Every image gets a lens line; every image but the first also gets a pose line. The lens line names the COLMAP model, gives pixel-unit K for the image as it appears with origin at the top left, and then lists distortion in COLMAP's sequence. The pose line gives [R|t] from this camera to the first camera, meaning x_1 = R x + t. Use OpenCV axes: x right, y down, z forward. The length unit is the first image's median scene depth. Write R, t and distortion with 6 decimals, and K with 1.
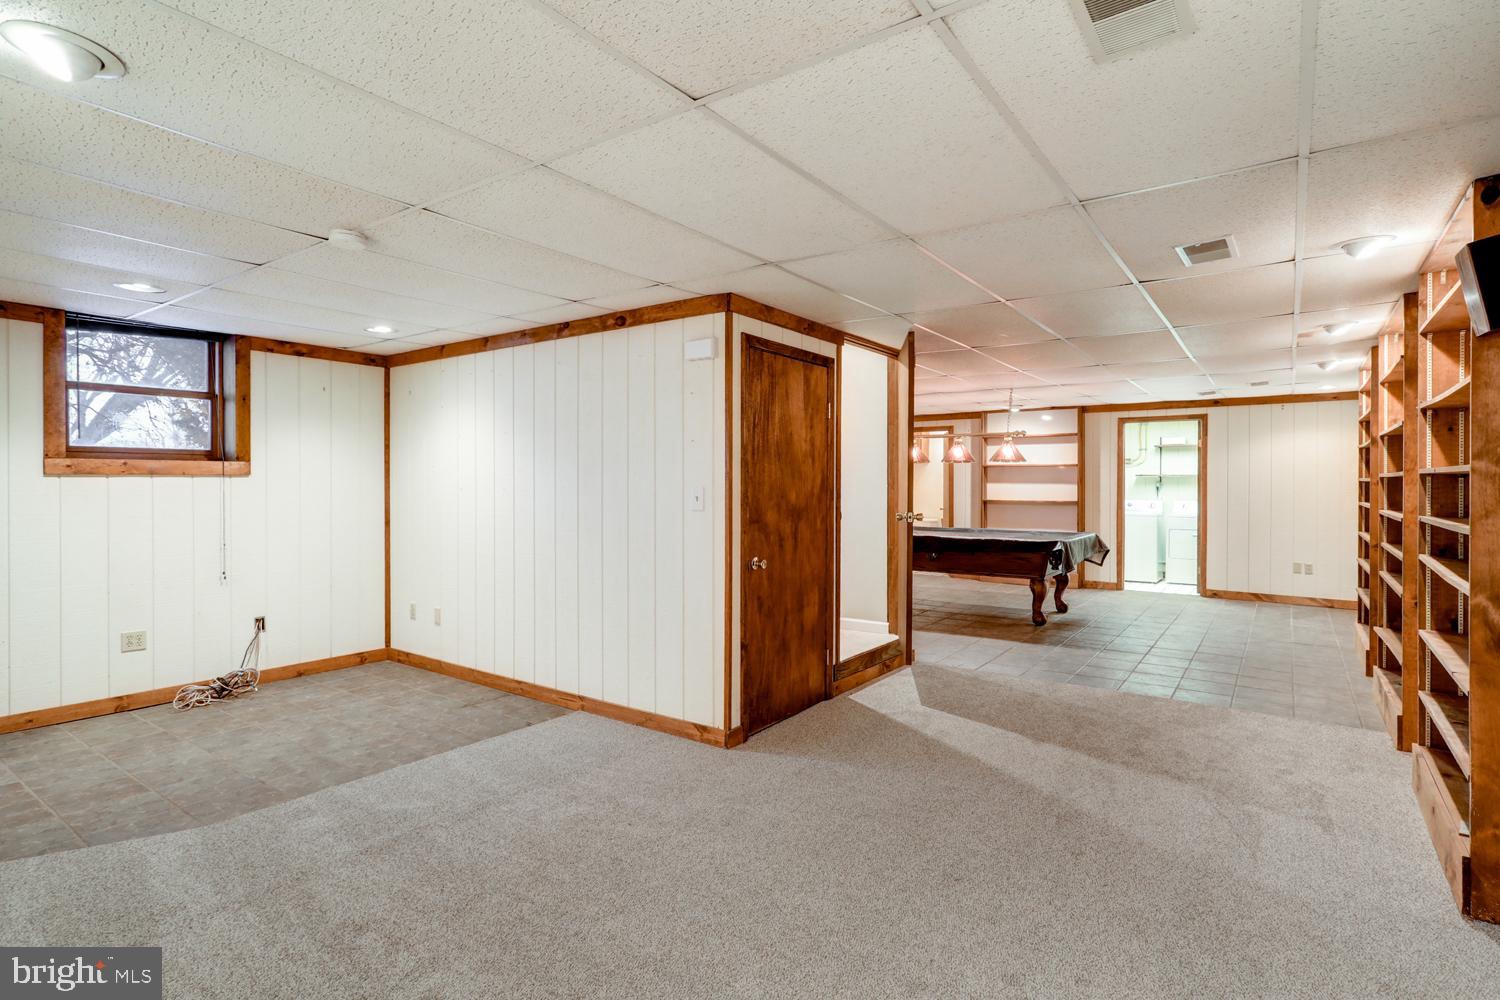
lens RADIAL K [[739.9, 0, 736.9], [0, 739.9, 490.6], [0, 0, 1]] dist [0.014834, 0.000549]
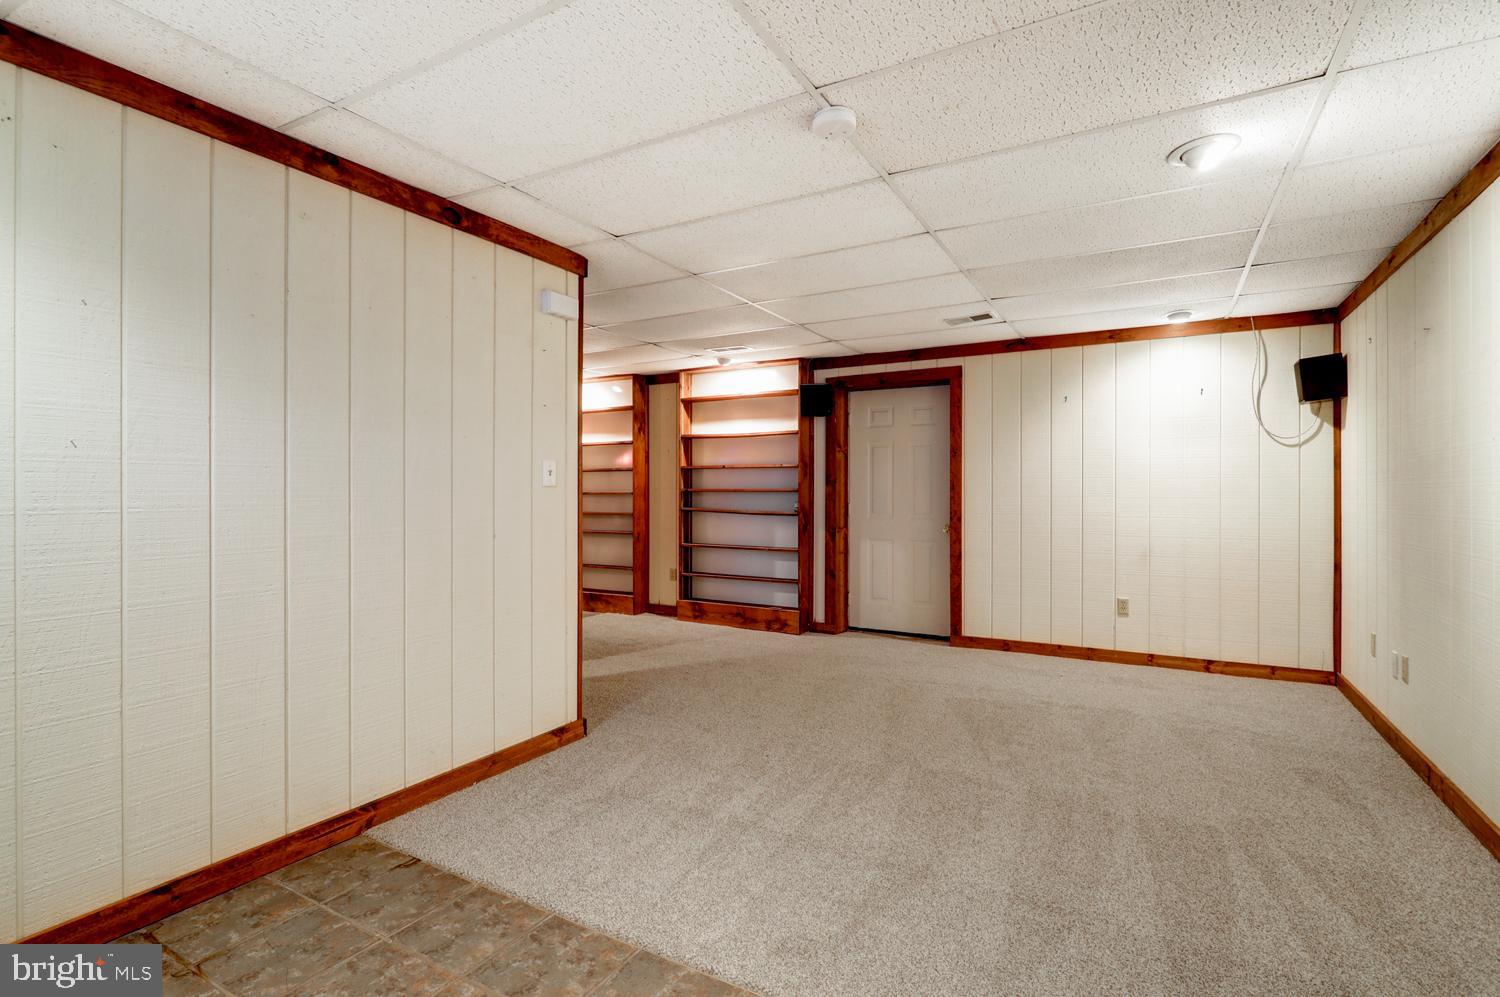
lens RADIAL K [[739.9, 0, 736.9], [0, 739.9, 489.1], [0, 0, 1]] dist [0.014834, 0.000549]
pose [[-0.104732, -0.000566, 0.994500, -0.917301], [0.006808, 0.999976, 0.001286, 0.029434], [-0.994477, 0.006905, -0.104725, 0.845886]]
